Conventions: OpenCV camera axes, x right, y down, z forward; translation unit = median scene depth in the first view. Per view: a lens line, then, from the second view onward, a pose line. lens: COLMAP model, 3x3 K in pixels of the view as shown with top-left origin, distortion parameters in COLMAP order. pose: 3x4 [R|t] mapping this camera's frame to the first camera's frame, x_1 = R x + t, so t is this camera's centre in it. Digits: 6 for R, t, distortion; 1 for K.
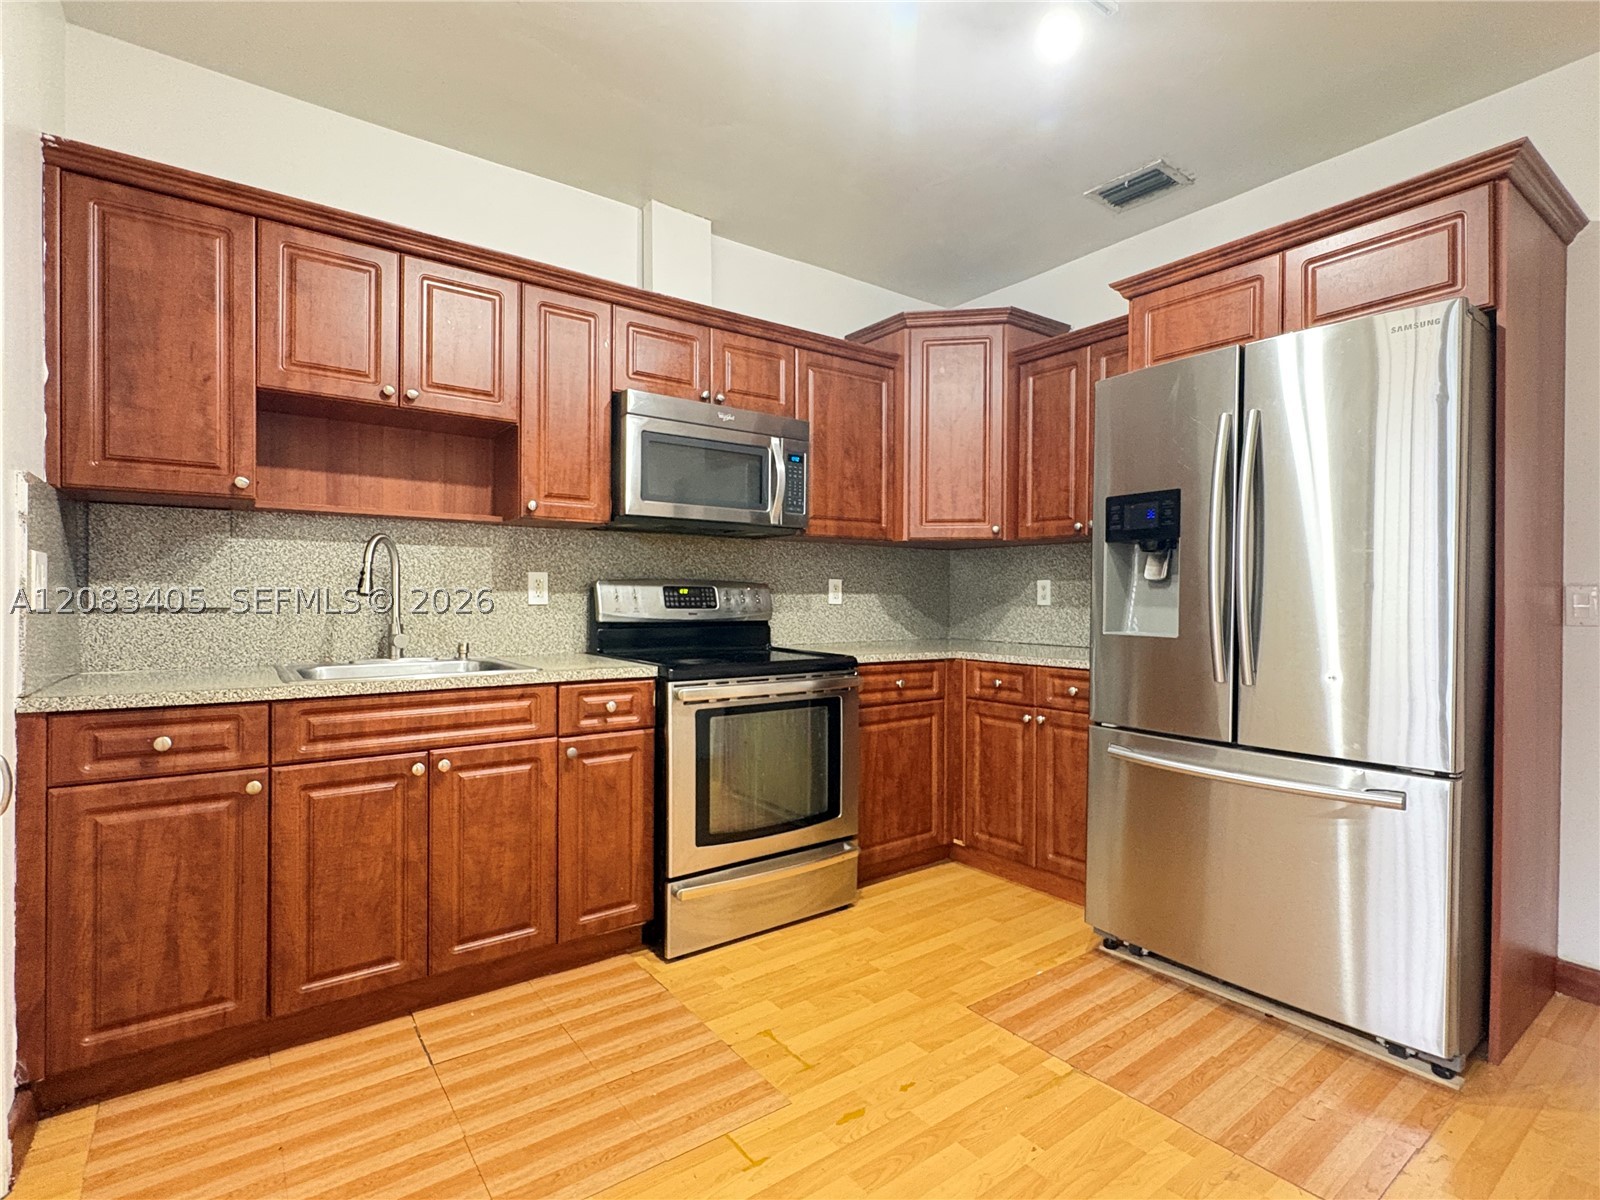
lens RADIAL K [[785.1, 0, 800.0], [0, 785.1, 600.0], [0, 0, 1]] dist [0.001880, 0.000742]
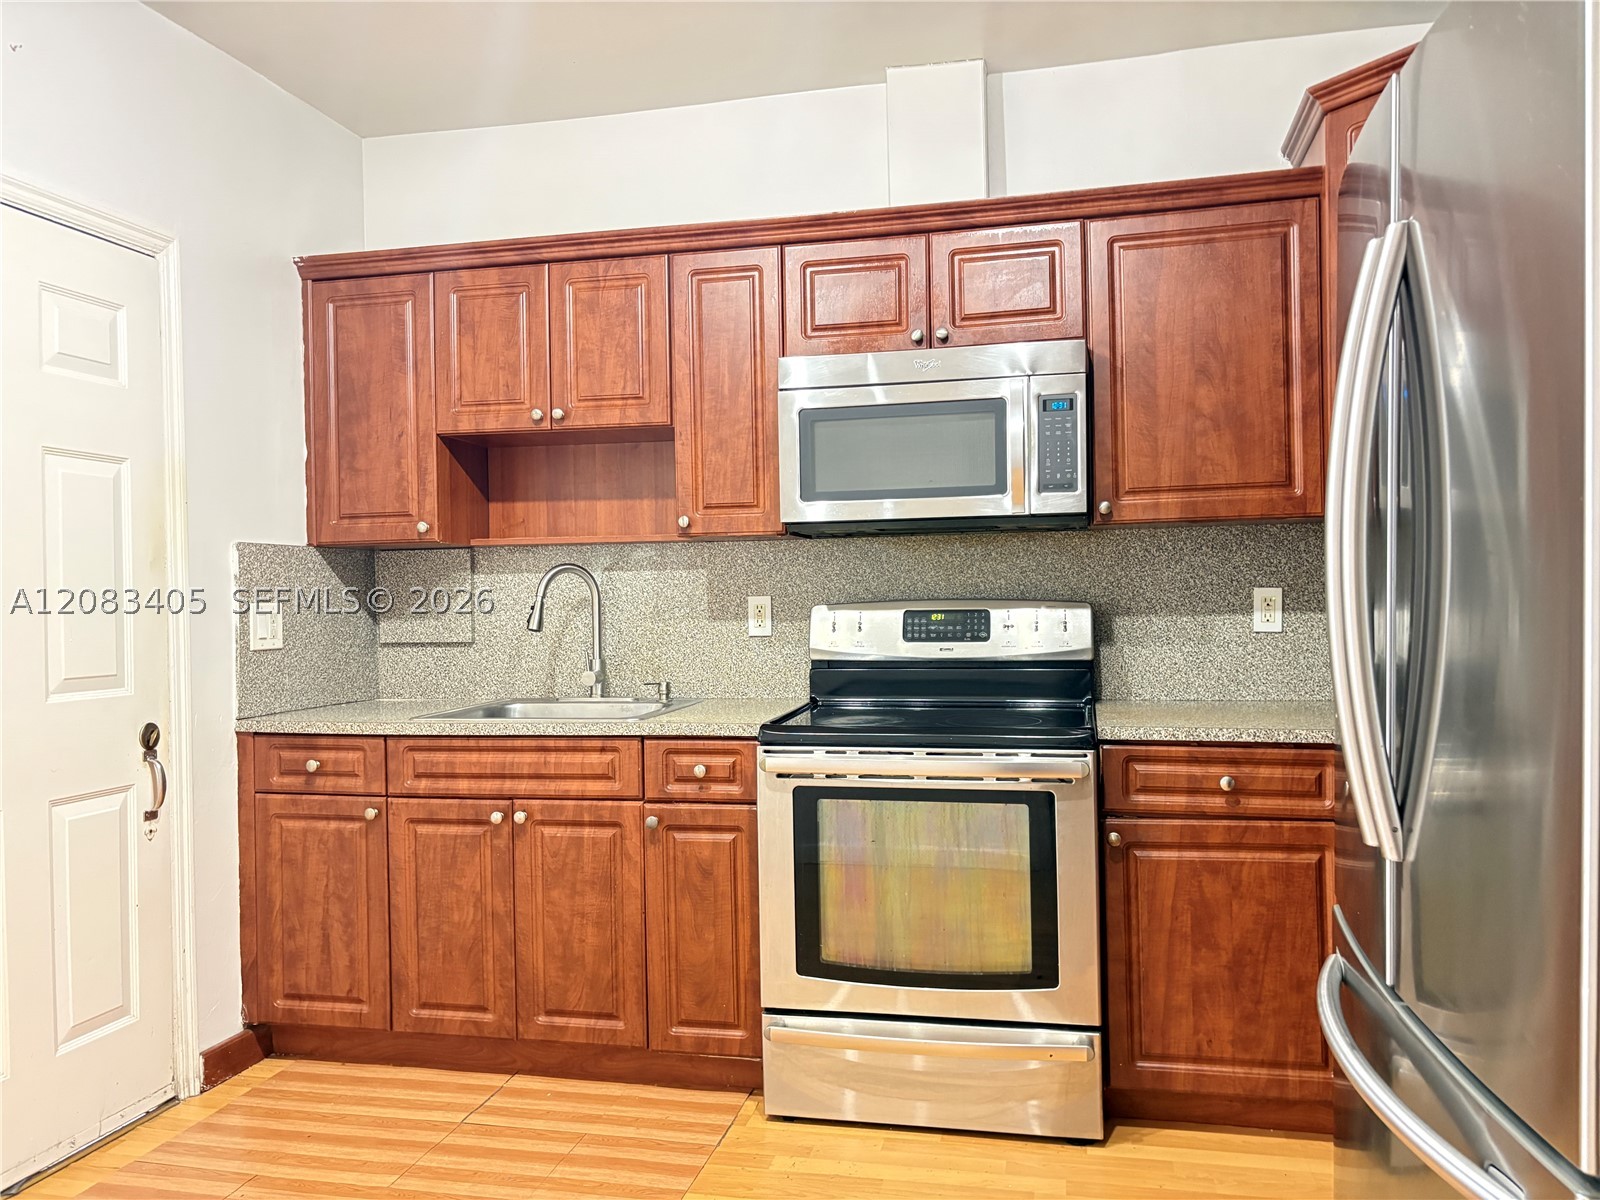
lens RADIAL K [[1219.6, 0, 800.0], [0, 1219.6, 600.0], [0, 0, 1]] dist [0.015797, -0.002412]
pose [[0.652095, -0.013121, -0.758024, 0.845106], [0.018145, 0.999834, -0.001697, -0.038237], [0.757920, -0.012647, 0.652225, 0.299413]]
